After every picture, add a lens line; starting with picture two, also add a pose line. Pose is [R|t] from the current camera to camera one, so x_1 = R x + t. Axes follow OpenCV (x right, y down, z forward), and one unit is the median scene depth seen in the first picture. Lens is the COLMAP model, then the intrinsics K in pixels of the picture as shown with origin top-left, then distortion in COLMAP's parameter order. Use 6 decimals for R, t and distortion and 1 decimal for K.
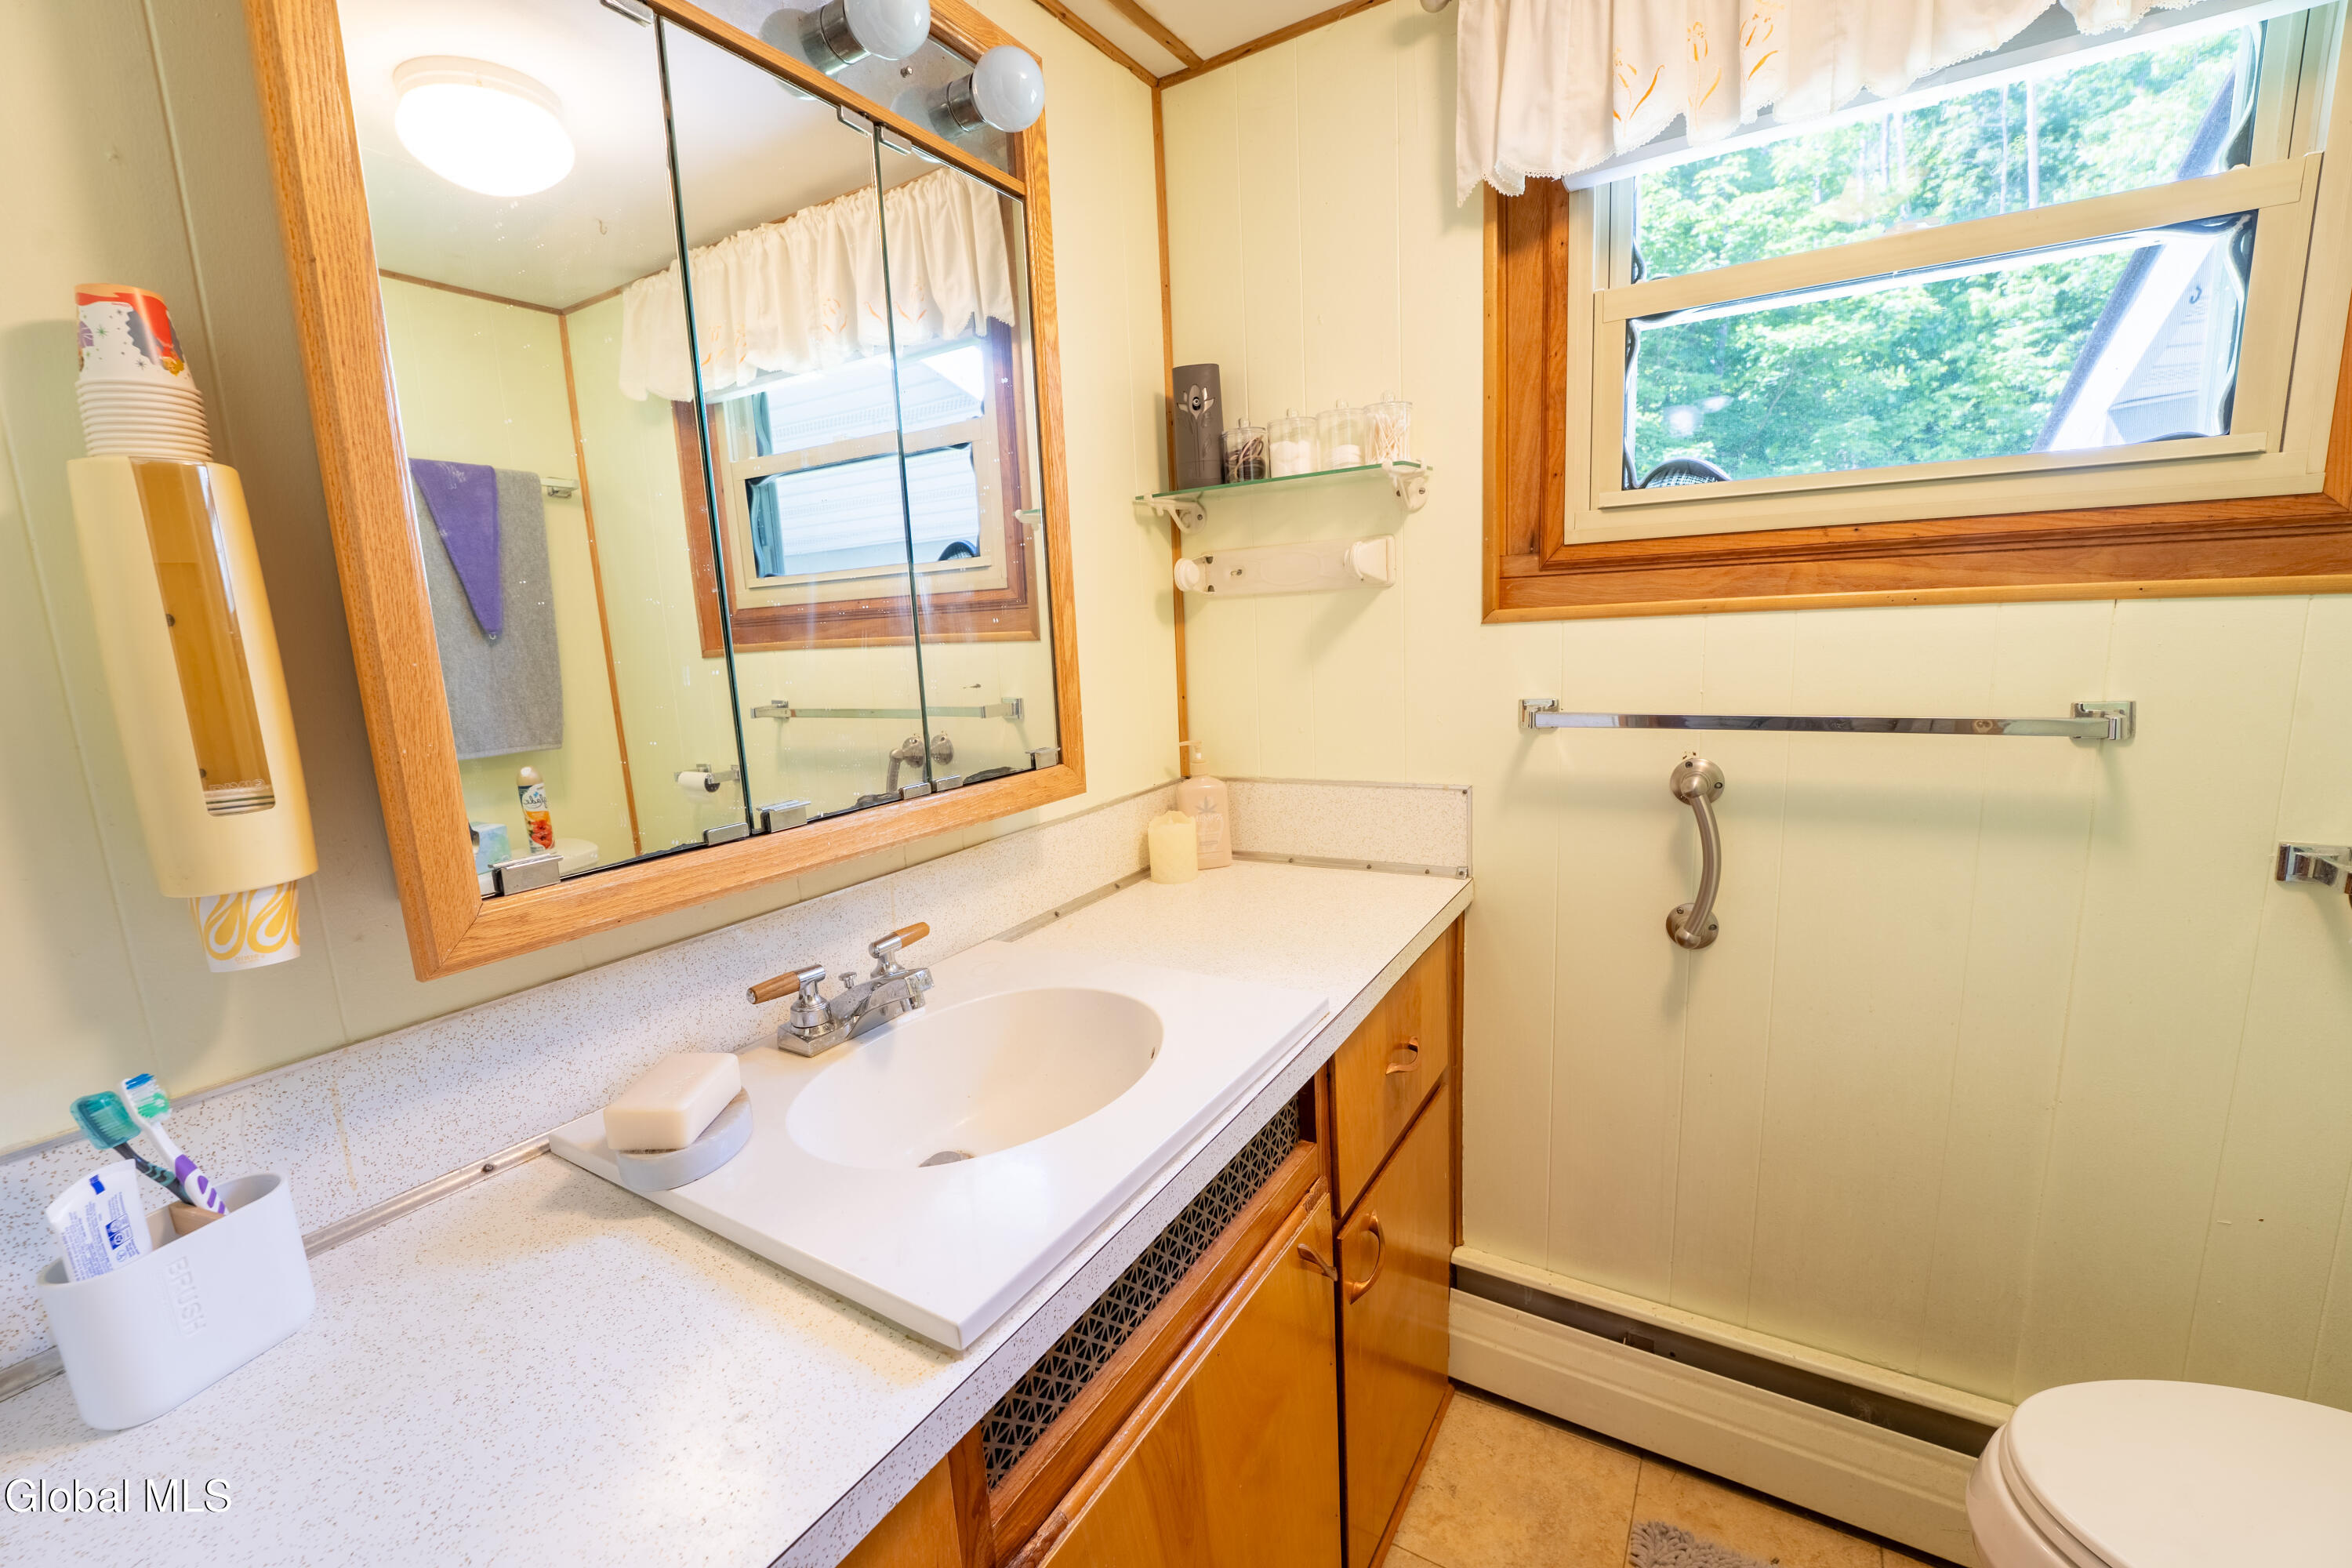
lens RADIAL K [[974.2, 0, 1168.8], [0, 974.2, 792.2], [0, 0, 1]] dist [-0.026290, 0.002553]
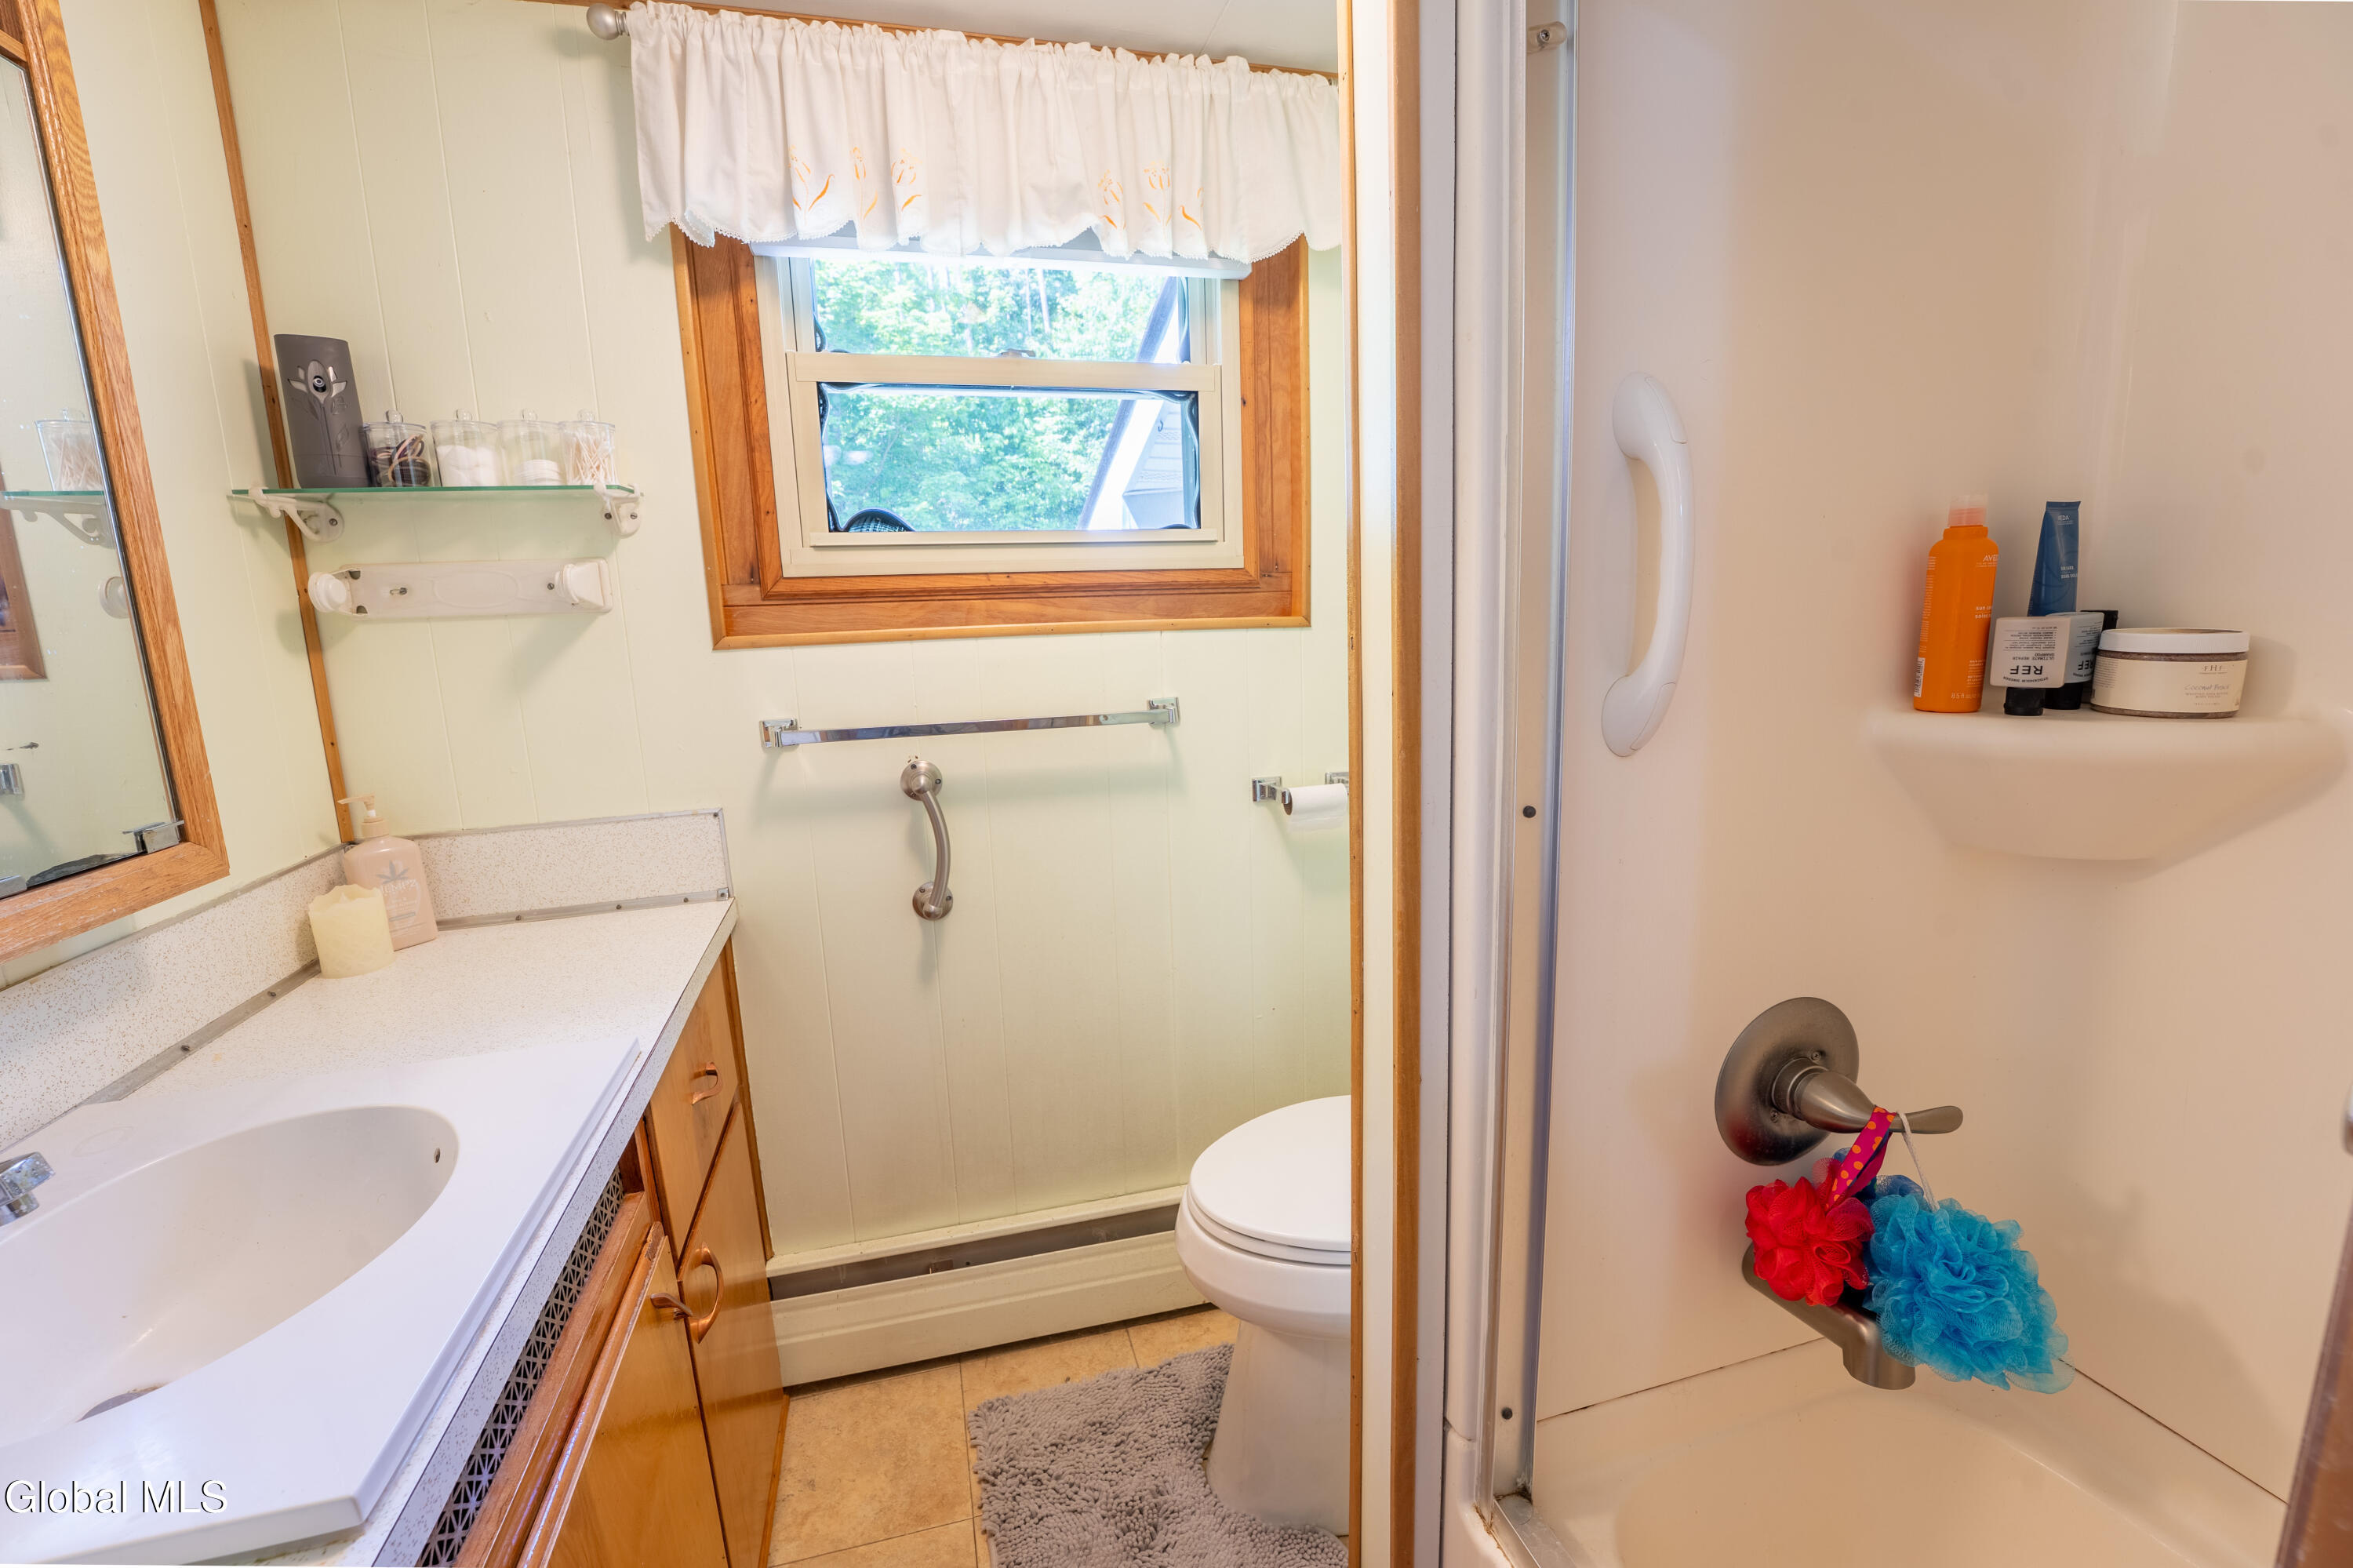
lens RADIAL K [[974.6, 0, 1187.4], [0, 974.6, 787.8], [0, 0, 1]] dist [-0.026290, 0.002553]
pose [[0.670774, -0.106357, 0.733996, -0.115830], [0.126320, 0.991587, 0.028243, 0.005756], [-0.730825, 0.073774, 0.678567, -0.054572]]
